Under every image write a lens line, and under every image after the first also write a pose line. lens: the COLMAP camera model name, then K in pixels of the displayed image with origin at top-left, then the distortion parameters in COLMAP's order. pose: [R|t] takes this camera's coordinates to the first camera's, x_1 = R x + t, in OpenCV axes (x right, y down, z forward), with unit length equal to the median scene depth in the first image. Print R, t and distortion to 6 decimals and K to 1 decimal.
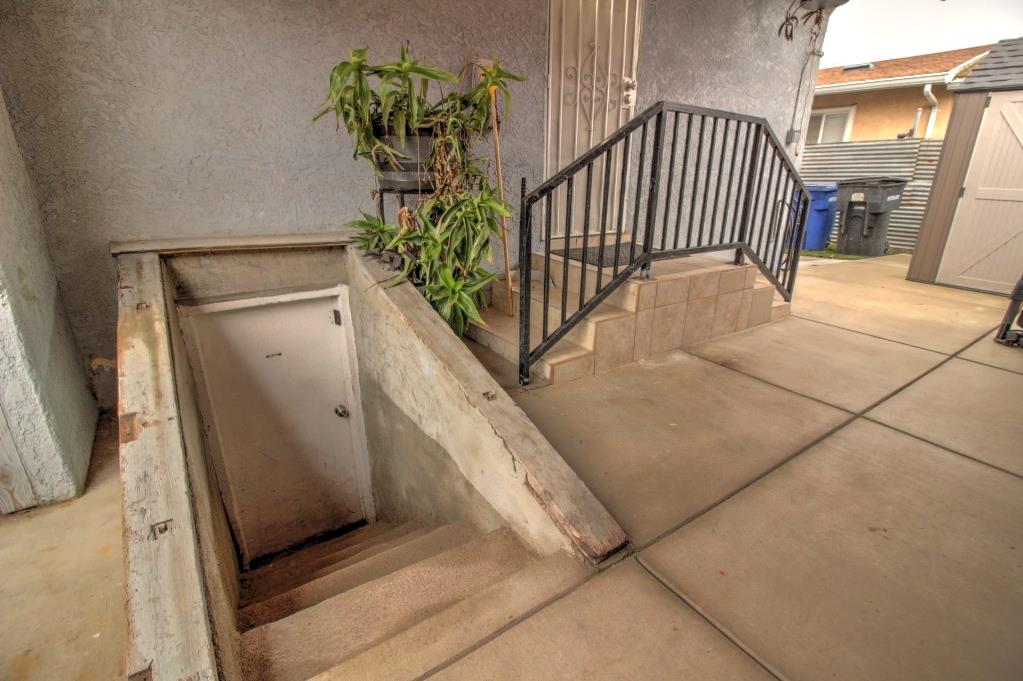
lens RADIAL K [[475.3, 0, 510.6], [0, 475.3, 342.7], [0, 0, 1]] dist [-0.016805, -0.002160]
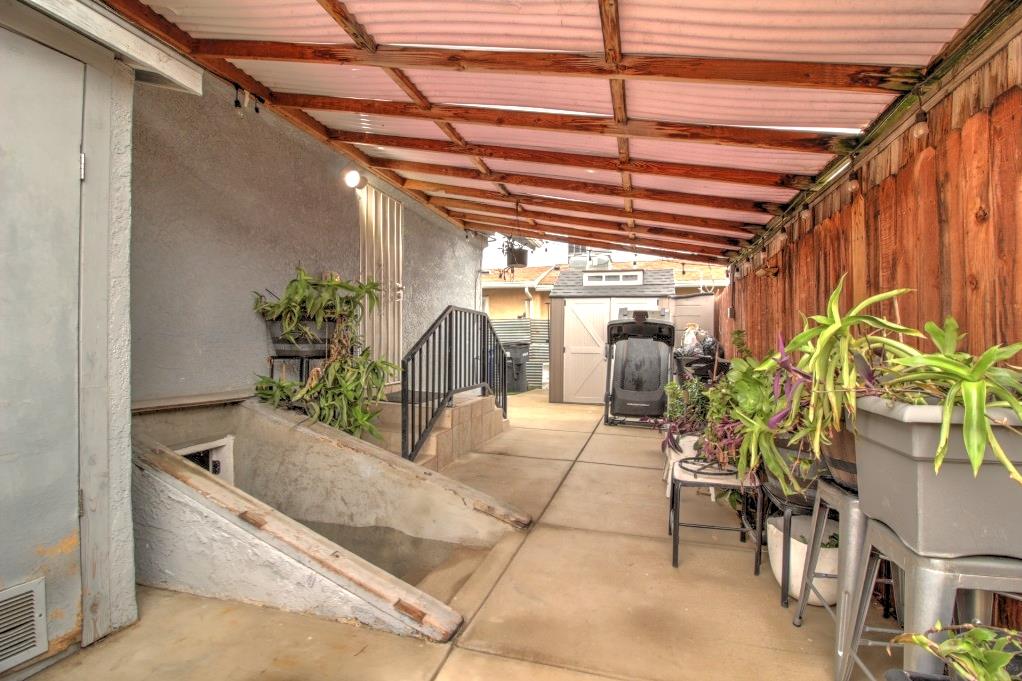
lens RADIAL K [[474.9, 0, 511.1], [0, 474.9, 341.1], [0, 0, 1]] dist [-0.016805, -0.002160]
pose [[0.771829, -0.001942, 0.635827, -0.510570], [0.211222, 0.943988, -0.253519, 0.091024], [-0.599721, 0.329974, 0.729008, -0.312525]]
